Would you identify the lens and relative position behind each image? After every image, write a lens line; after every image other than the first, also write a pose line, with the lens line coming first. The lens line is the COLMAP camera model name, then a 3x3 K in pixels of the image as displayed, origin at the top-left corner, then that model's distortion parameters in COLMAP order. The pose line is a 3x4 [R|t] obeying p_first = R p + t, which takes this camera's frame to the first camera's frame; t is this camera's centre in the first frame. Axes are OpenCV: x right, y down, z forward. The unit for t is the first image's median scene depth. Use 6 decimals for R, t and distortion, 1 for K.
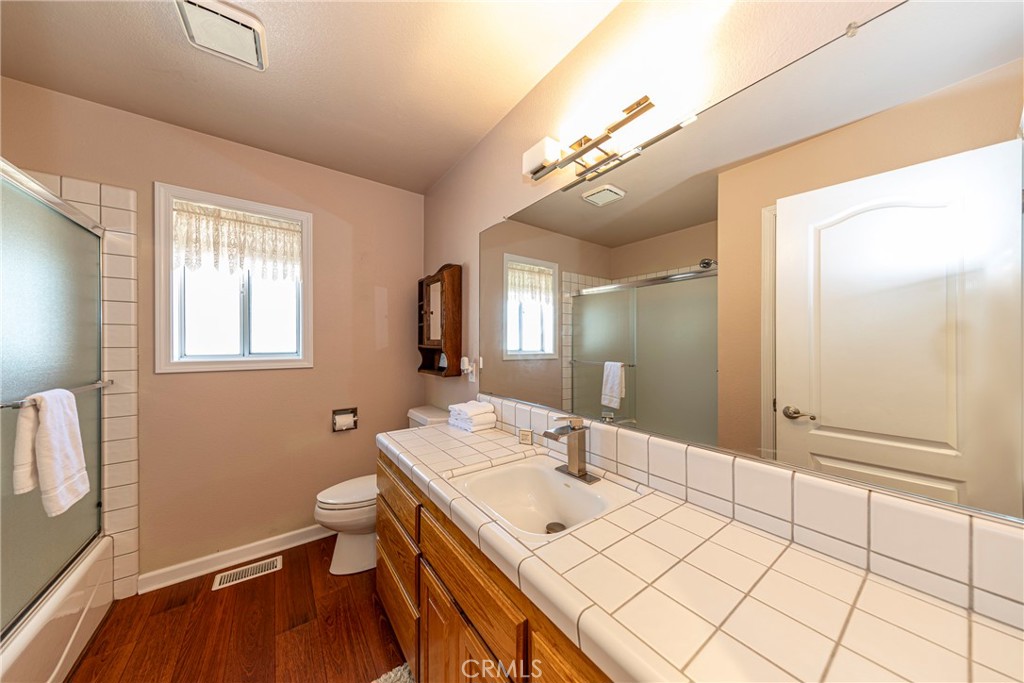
lens RADIAL K [[325.1, 0, 515.7], [0, 325.1, 344.5], [0, 0, 1]] dist [0.005530, -0.000269]
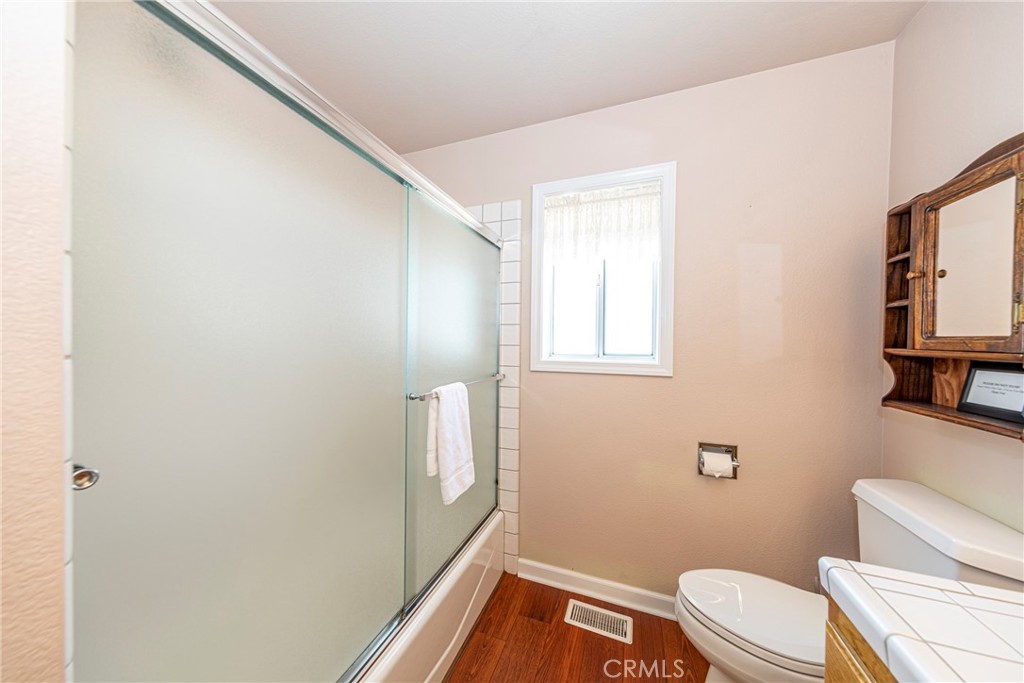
lens RADIAL K [[325.1, 0, 515.7], [0, 325.1, 344.5], [0, 0, 1]] dist [0.005530, -0.000269]
pose [[0.555608, 0.011981, -0.831358, -0.275748], [-0.013926, 0.999890, 0.005103, 0.000777], [0.831328, 0.008742, 0.555714, 0.394286]]
